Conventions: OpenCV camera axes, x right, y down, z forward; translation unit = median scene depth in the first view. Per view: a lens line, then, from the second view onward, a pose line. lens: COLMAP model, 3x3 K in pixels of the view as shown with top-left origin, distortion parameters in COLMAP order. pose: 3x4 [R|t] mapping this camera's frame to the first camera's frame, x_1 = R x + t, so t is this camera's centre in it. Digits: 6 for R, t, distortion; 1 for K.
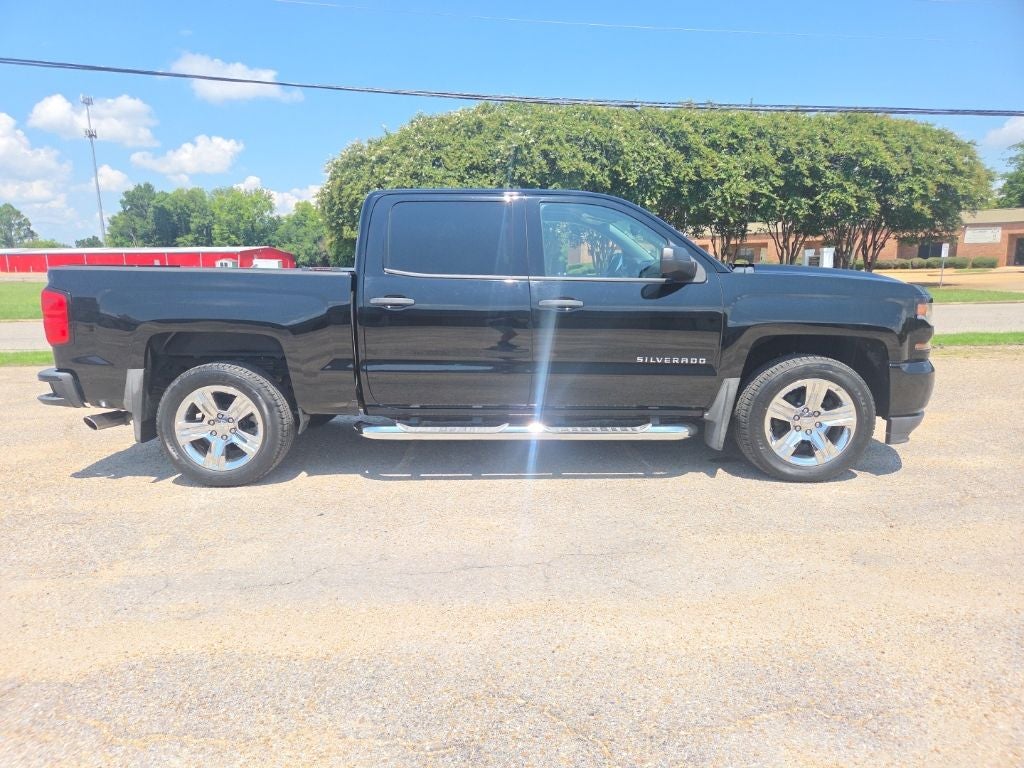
lens RADIAL K [[671.4, 0, 501.7], [0, 671.4, 396.7], [0, 0, 1]] dist [0.071875, -0.057353]
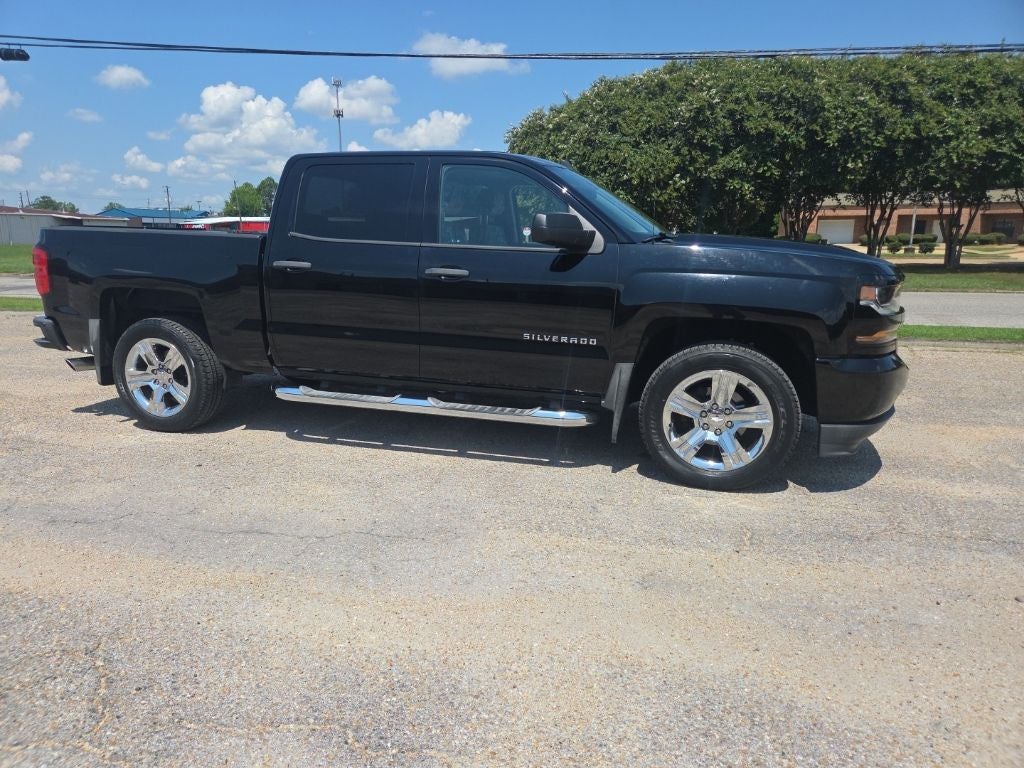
lens RADIAL K [[674.6, 0, 506.2], [0, 674.6, 387.8], [0, 0, 1]] dist [0.068970, -0.055049]
pose [[0.957426, 0.077506, -0.278081, 0.059549], [-0.069407, 0.996831, 0.038865, -0.002575], [0.280212, -0.017910, 0.959771, 0.014268]]
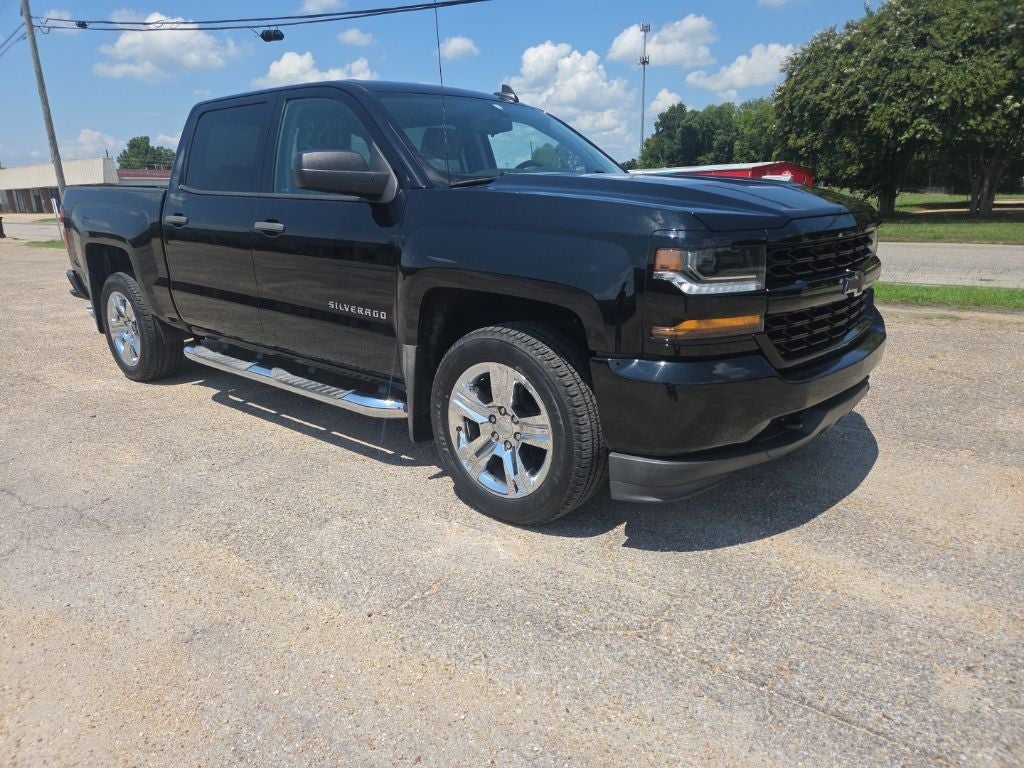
lens RADIAL K [[681.9, 0, 508.8], [0, 681.9, 389.9], [0, 0, 1]] dist [0.065155, -0.053780]
pose [[0.759812, 0.174079, -0.626405, 0.117048], [-0.109736, 0.984002, 0.140349, -0.012351], [0.640815, -0.037900, 0.766759, 0.071114]]
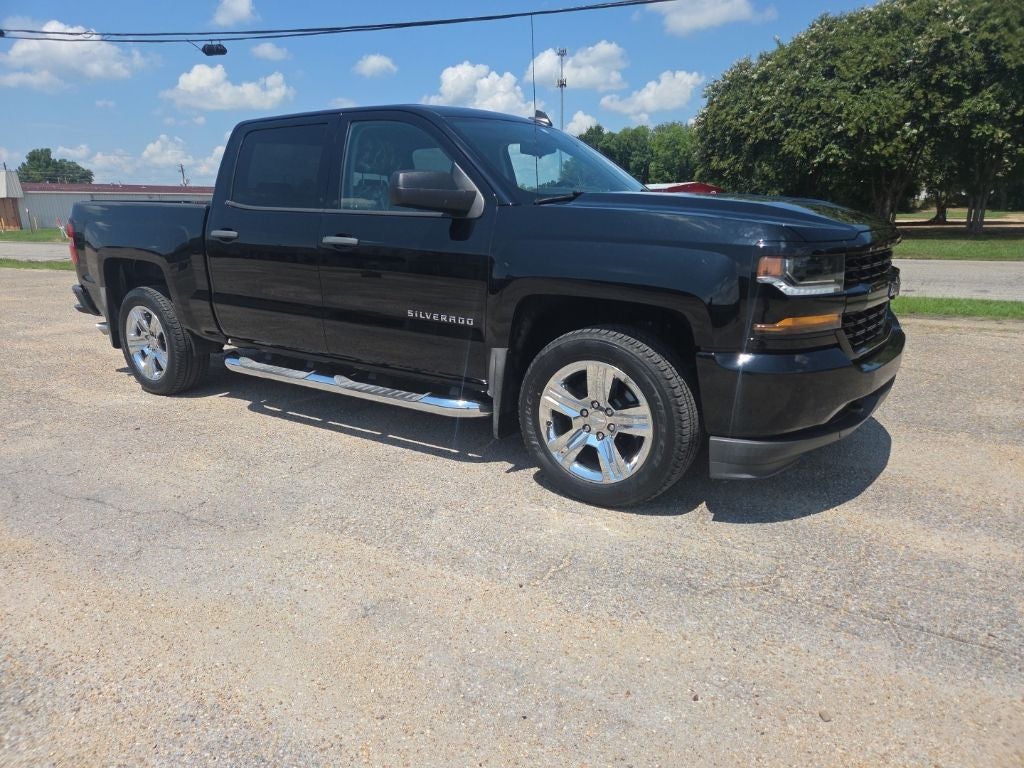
lens RADIAL K [[681.9, 0, 508.8], [0, 681.9, 389.9], [0, 0, 1]] dist [0.065155, -0.053780]
pose [[0.826051, 0.141203, -0.545620, 0.104407], [-0.099059, 0.989411, 0.106083, -0.008471], [0.554821, -0.033581, 0.831291, 0.050067]]
